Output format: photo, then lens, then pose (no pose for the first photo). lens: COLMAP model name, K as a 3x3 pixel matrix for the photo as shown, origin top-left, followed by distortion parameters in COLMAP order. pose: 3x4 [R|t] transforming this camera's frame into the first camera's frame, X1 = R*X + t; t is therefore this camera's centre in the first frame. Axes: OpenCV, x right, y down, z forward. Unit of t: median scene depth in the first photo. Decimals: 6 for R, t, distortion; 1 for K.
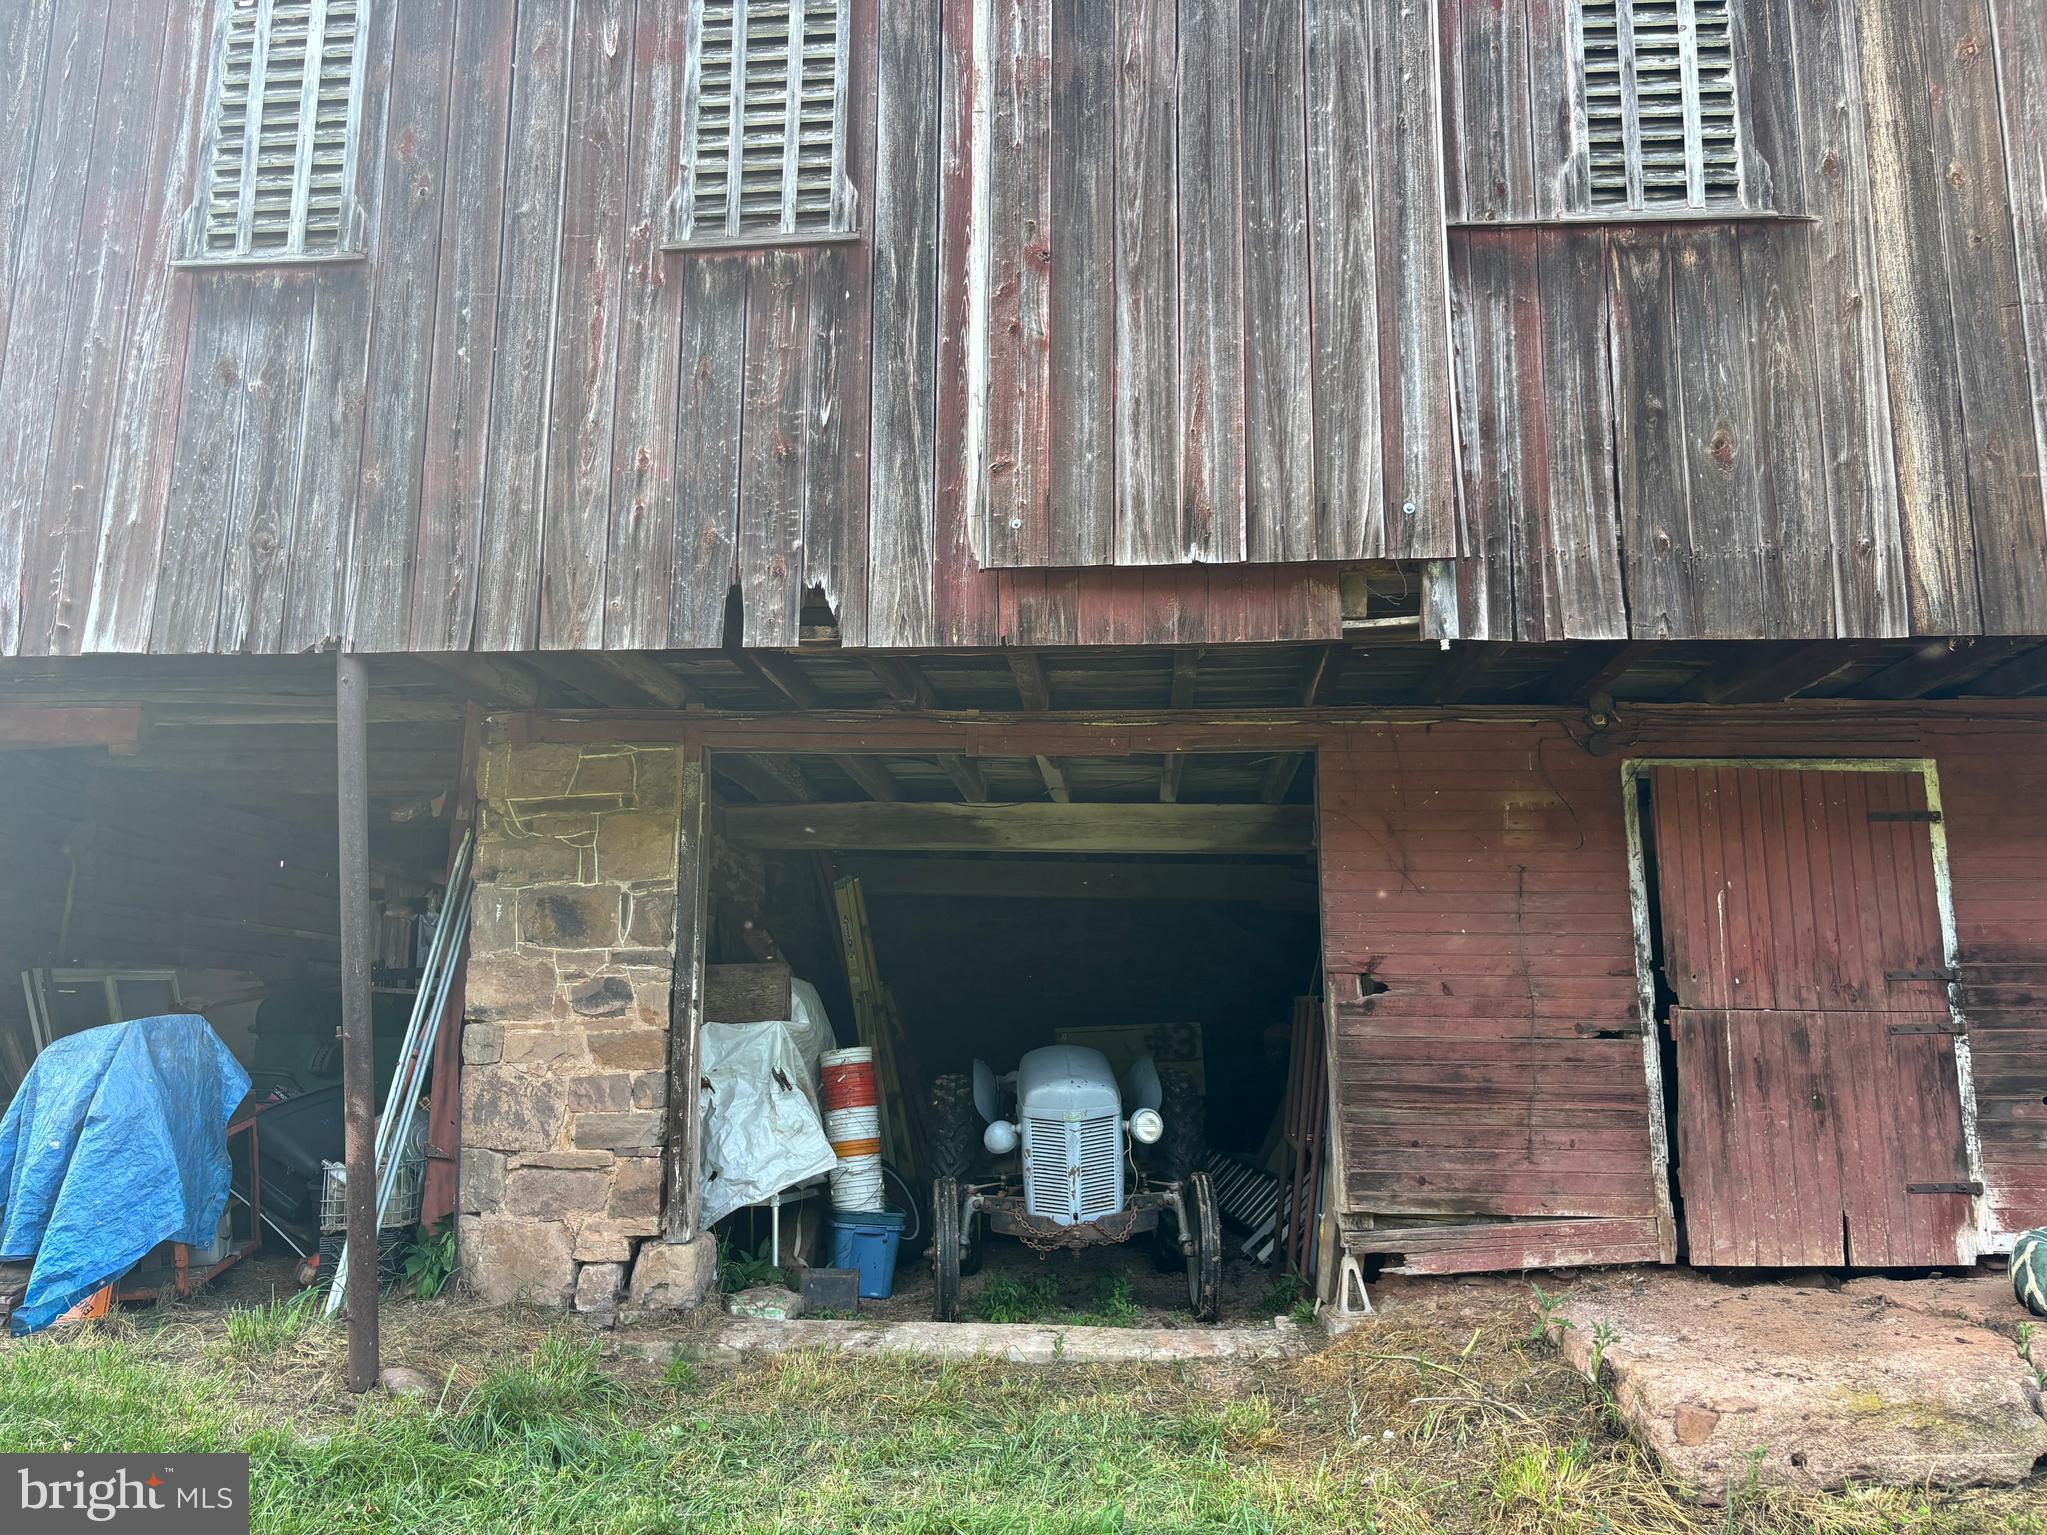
lens RADIAL K [[1553.5, 0, 1015.7], [0, 1553.5, 772.5], [0, 0, 1]] dist [0.033831, -0.028902]
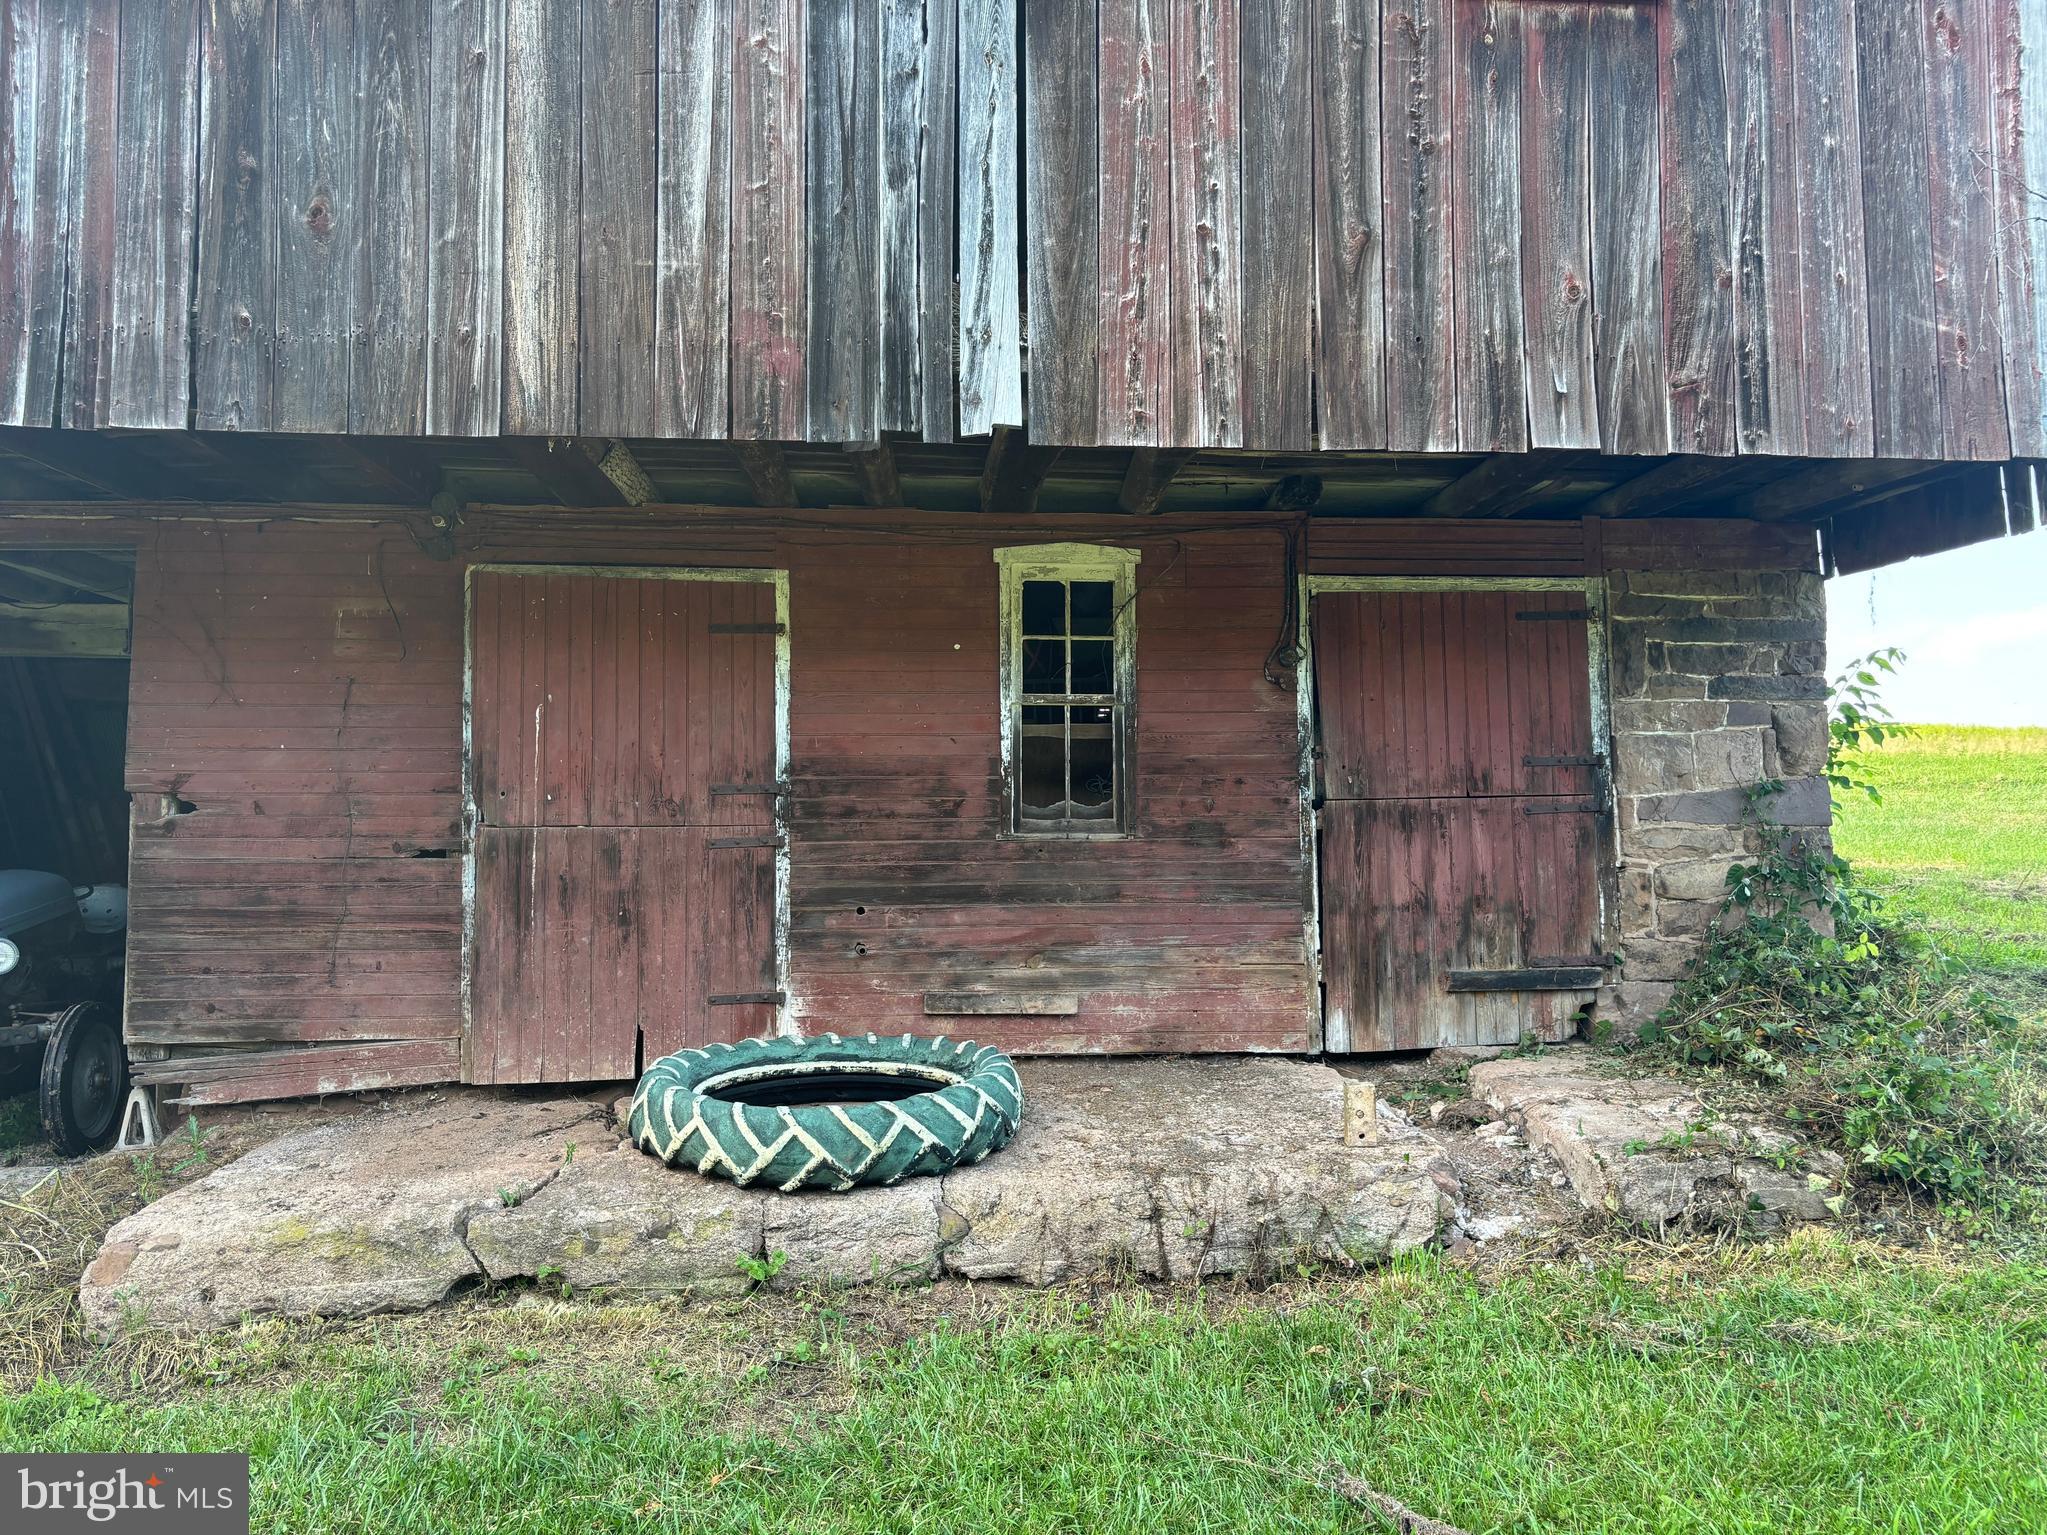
lens RADIAL K [[1542.3, 0, 1013.2], [0, 1542.3, 761.9], [0, 0, 1]] dist [0.062117, -0.069440]
pose [[0.990061, -0.004354, 0.140569, 0.673480], [-0.012589, 0.992764, 0.119421, -0.007458], [-0.140072, -0.120004, 0.982842, 0.018283]]
